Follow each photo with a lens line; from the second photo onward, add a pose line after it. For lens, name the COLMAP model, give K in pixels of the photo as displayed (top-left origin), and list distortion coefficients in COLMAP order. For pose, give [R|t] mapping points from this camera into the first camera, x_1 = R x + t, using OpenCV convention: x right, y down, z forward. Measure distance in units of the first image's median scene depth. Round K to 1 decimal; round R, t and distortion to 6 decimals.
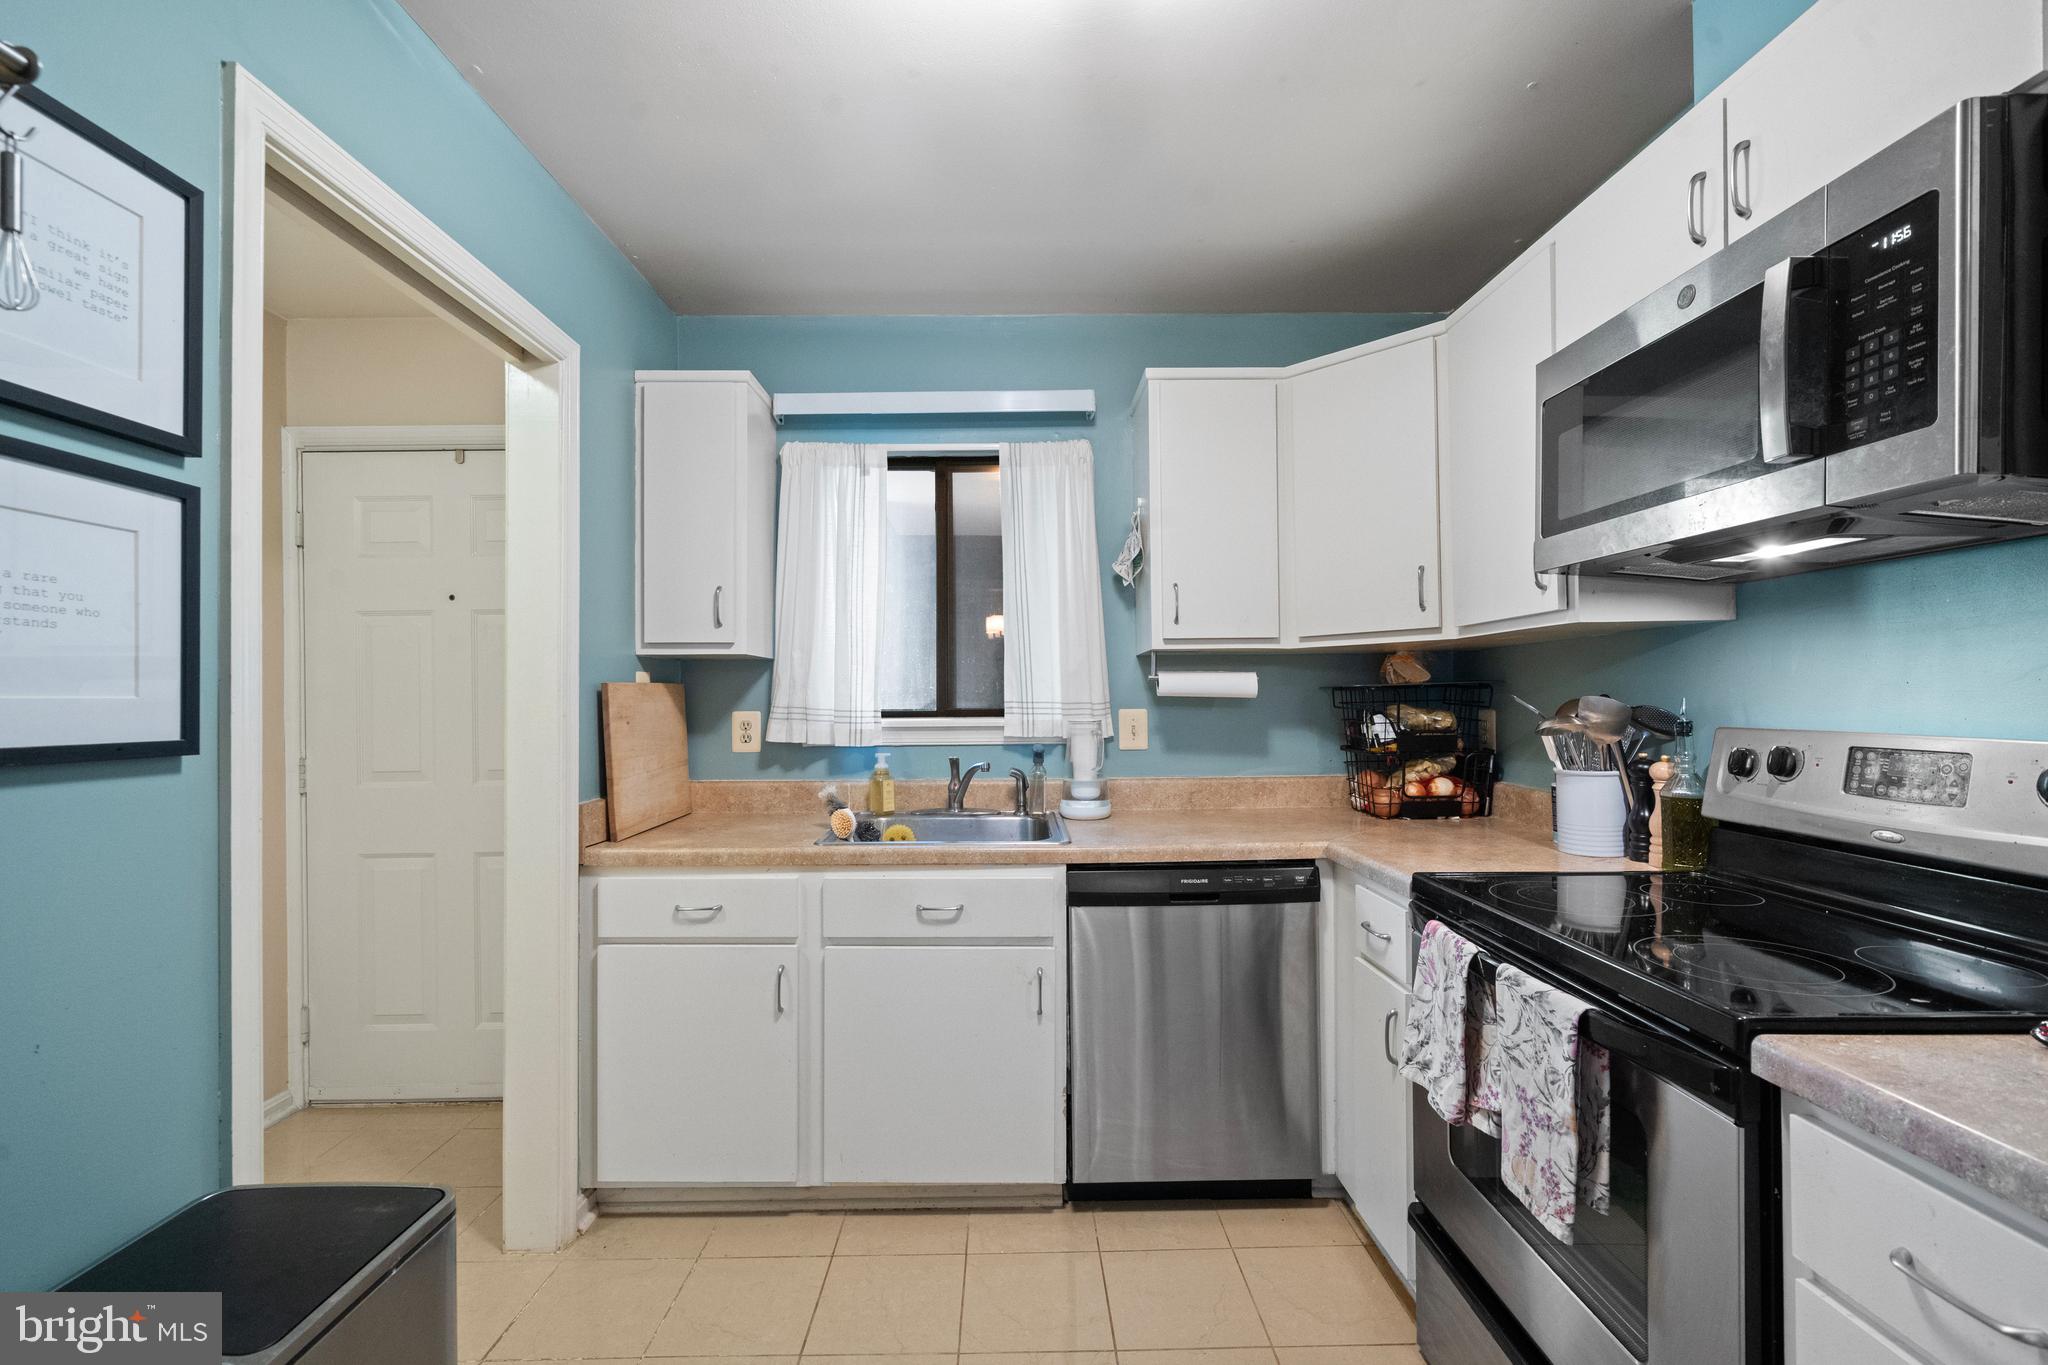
lens RADIAL K [[918.4, 0, 997.5], [0, 918.4, 683.3], [0, 0, 1]] dist [0.000169, 0.000137]
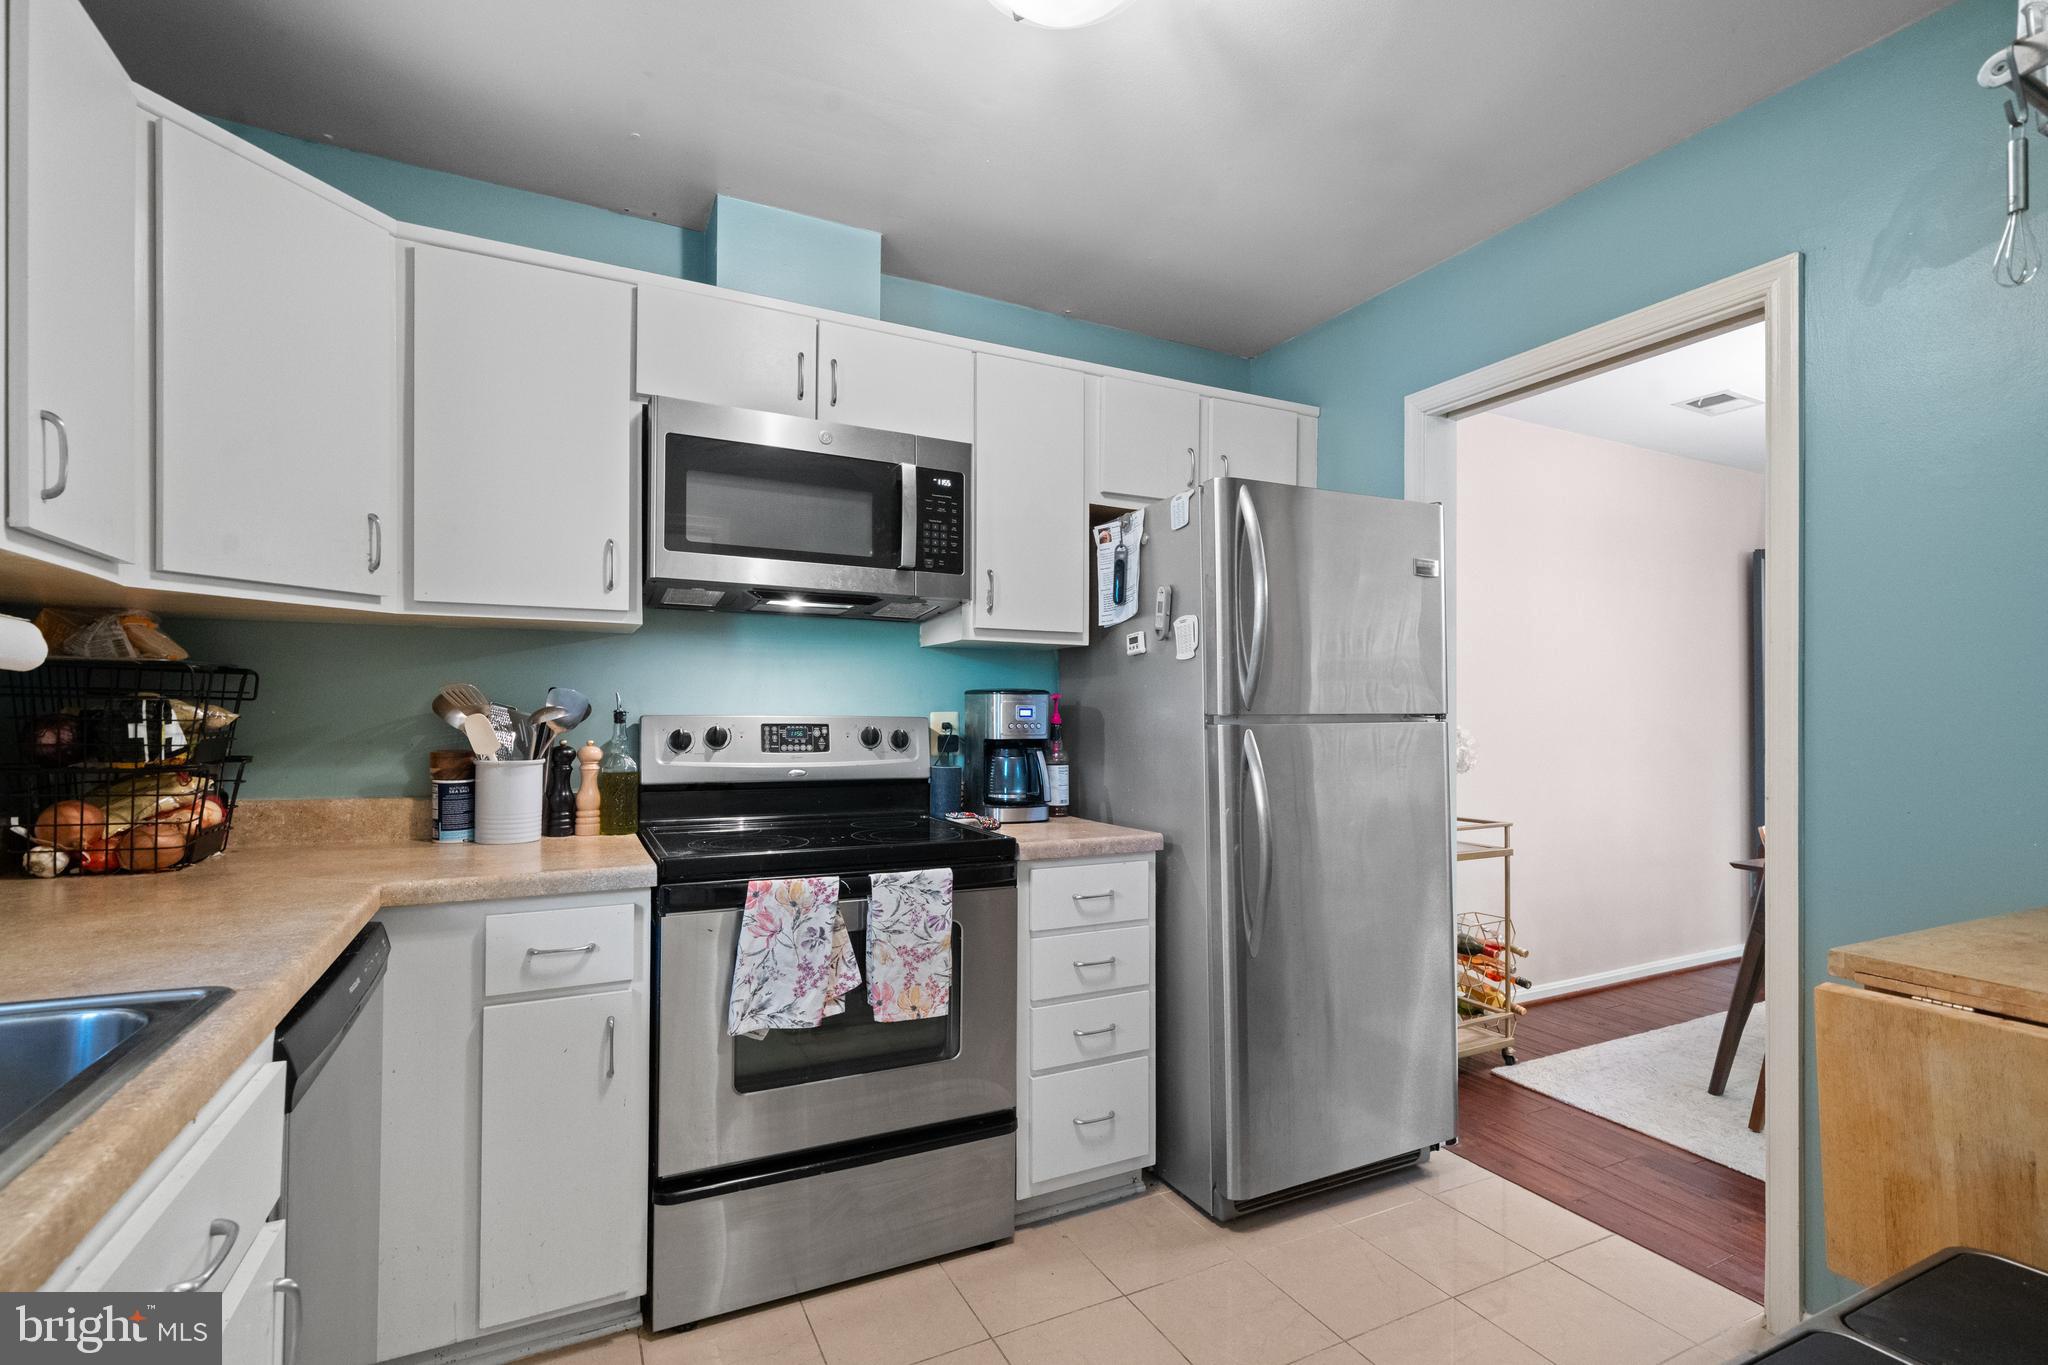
lens RADIAL K [[935.5, 0, 1027.1], [0, 935.5, 710.7], [0, 0, 1]] dist [0.000025, 0.000063]
pose [[-0.473294, 0.013694, 0.880798, -0.800436], [-0.014179, 0.999631, -0.023160, 0.078193], [-0.880791, -0.023451, -0.472925, 1.409851]]
